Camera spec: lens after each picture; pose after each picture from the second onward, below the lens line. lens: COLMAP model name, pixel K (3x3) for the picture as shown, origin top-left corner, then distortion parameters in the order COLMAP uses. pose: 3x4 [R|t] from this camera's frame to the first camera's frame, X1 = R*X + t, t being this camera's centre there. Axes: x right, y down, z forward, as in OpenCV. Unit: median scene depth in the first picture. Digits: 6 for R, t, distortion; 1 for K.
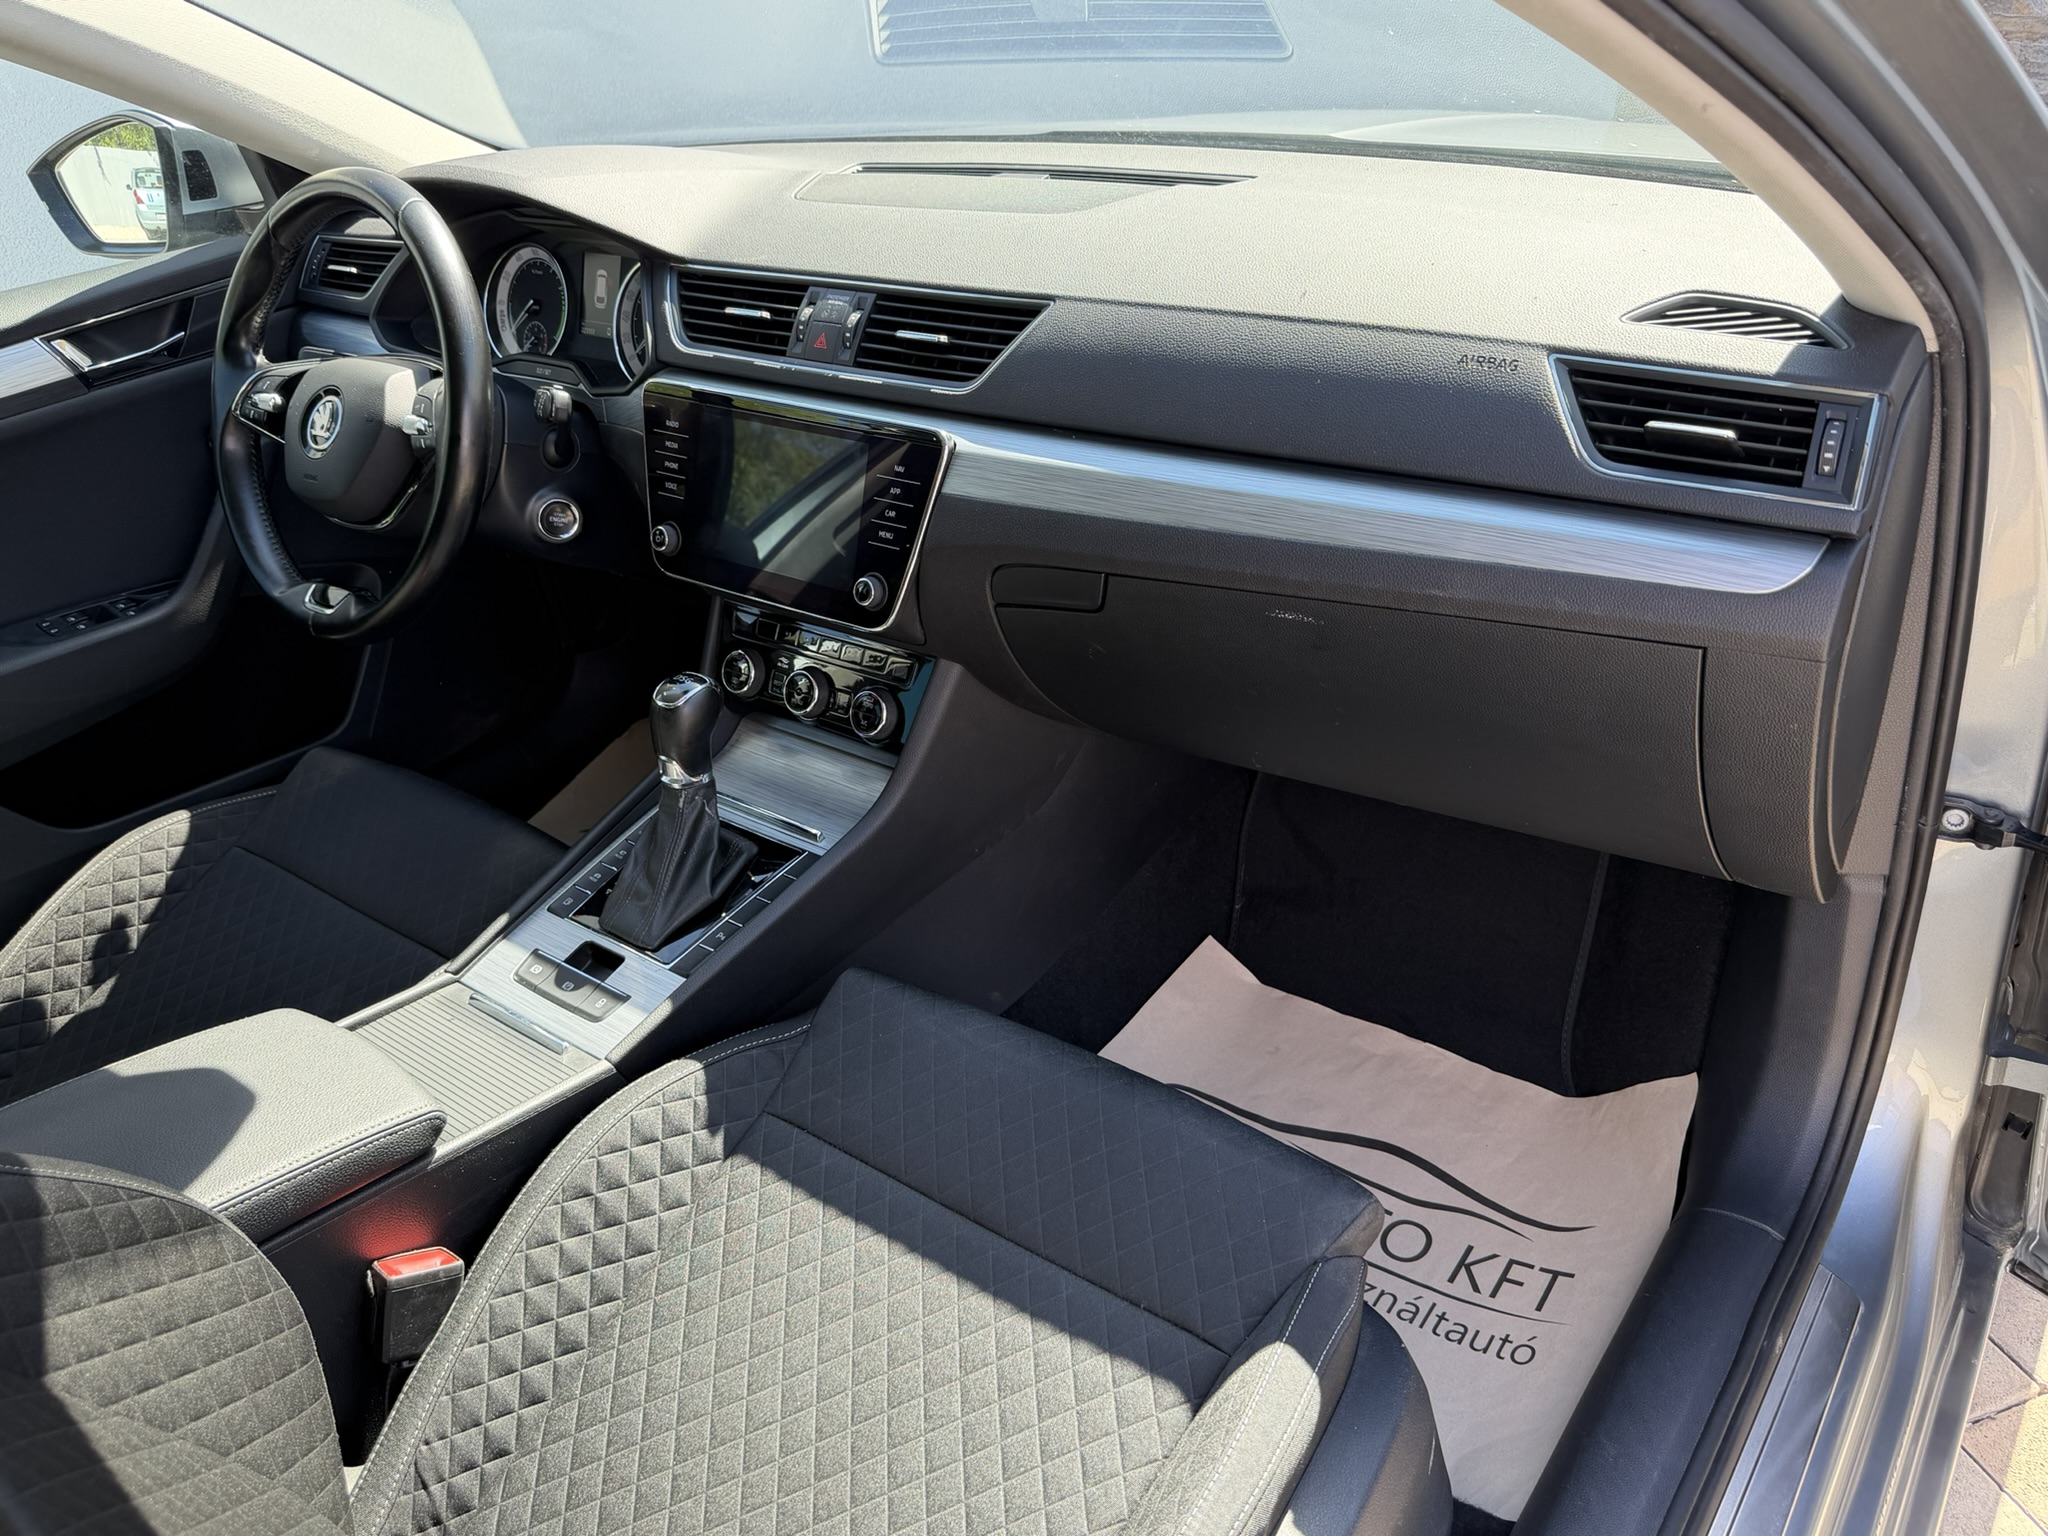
lens RADIAL K [[1531.0, 0, 1024.0], [0, 1531.0, 768.0], [0, 0, 1]] dist [0.097973, -0.167167]
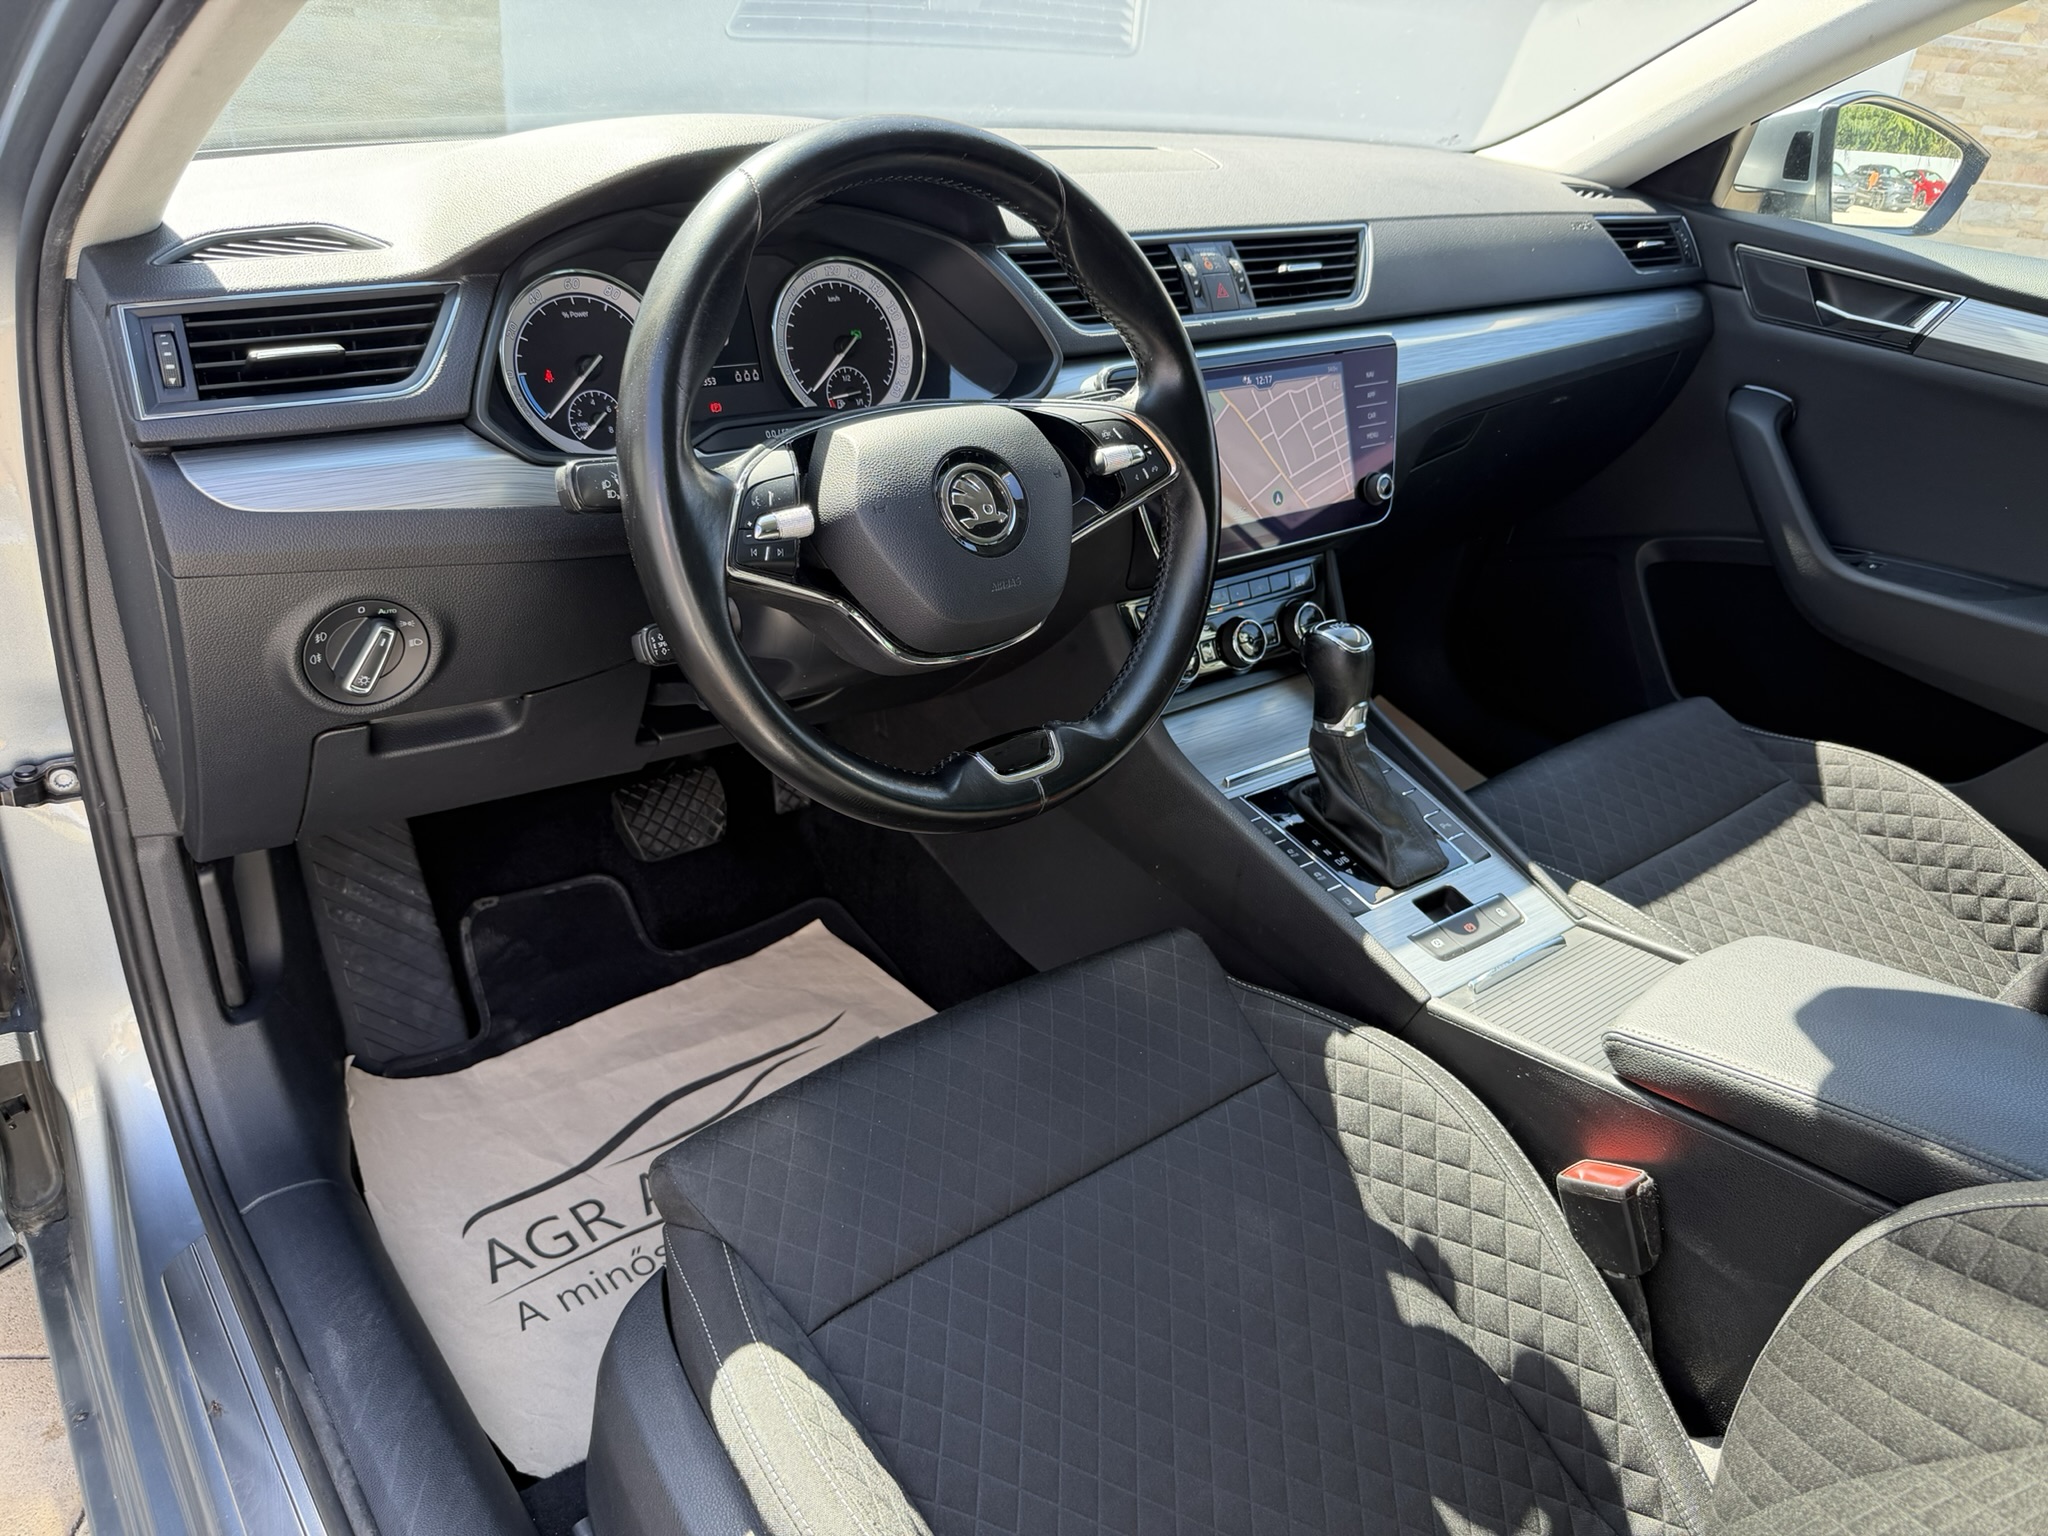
lens RADIAL K [[1446.3, 0, 1024.0], [0, 1446.3, 768.0], [0, 0, 1]] dist [0.062957, -0.108931]
pose [[0.233553, -0.366552, 0.900607, -1.079011], [0.410632, 0.876757, 0.250357, -0.278035], [-0.881382, 0.311347, 0.355288, 0.821227]]
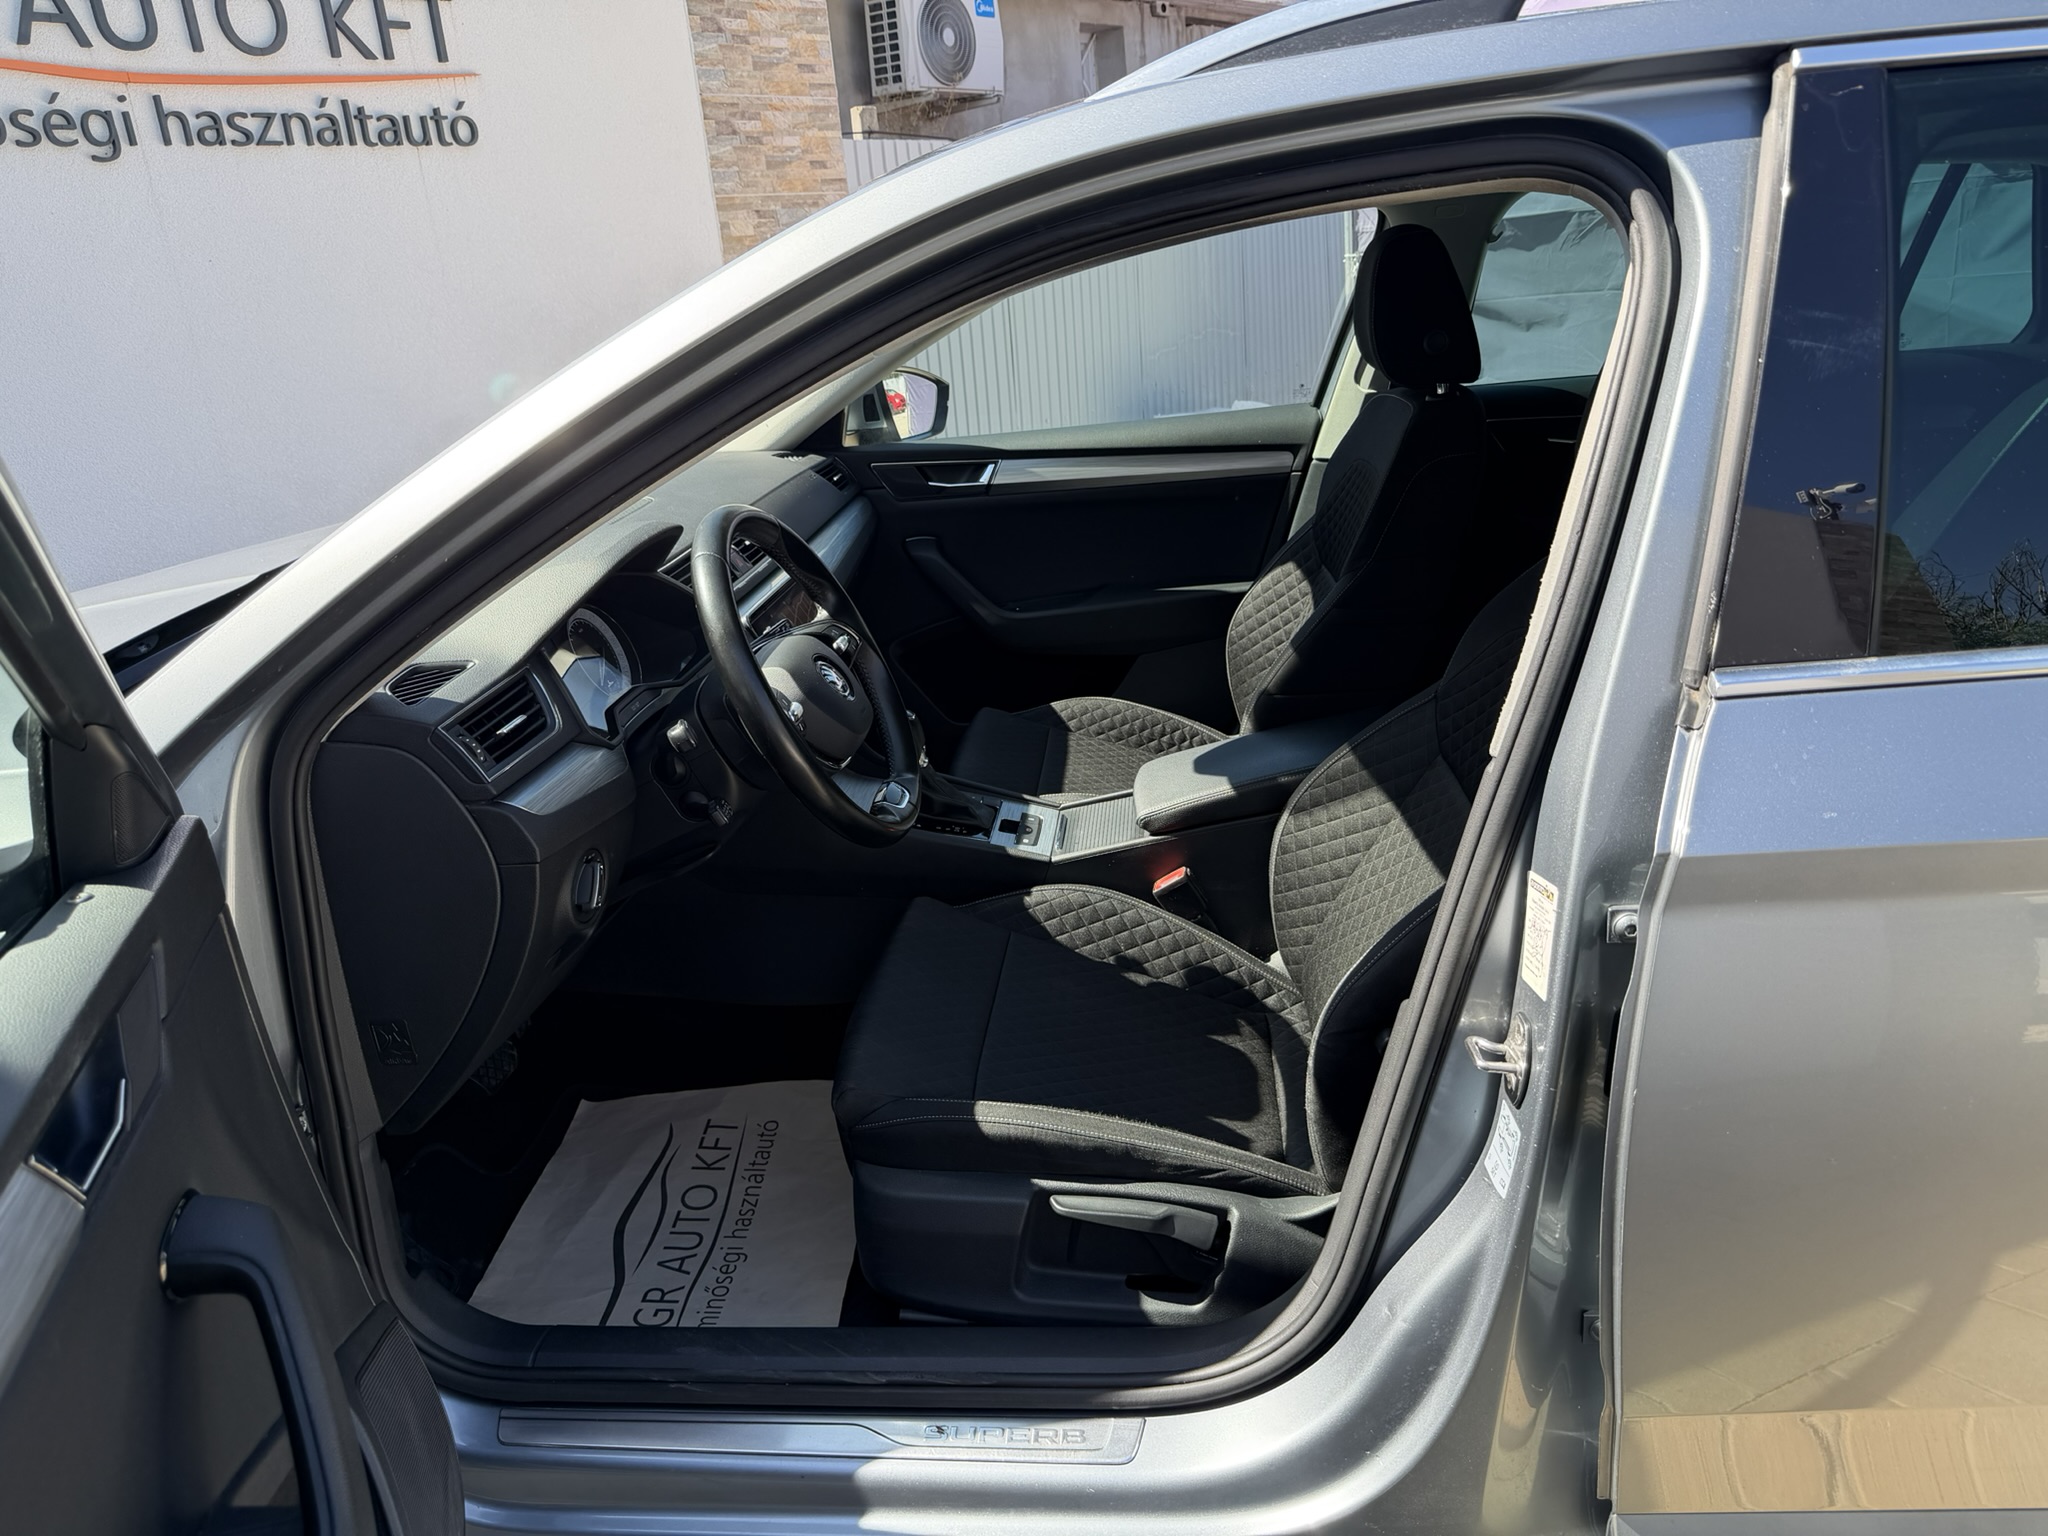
lens RADIAL K [[1446.3, 0, 1024.0], [0, 1446.3, 768.0], [0, 0, 1]] dist [0.062957, -0.108931]
pose [[-0.524269, -0.160587, 0.836274, -1.580850], [0.543062, 0.693388, 0.473600, -0.666658], [-0.655917, 0.702442, -0.276313, 1.315431]]
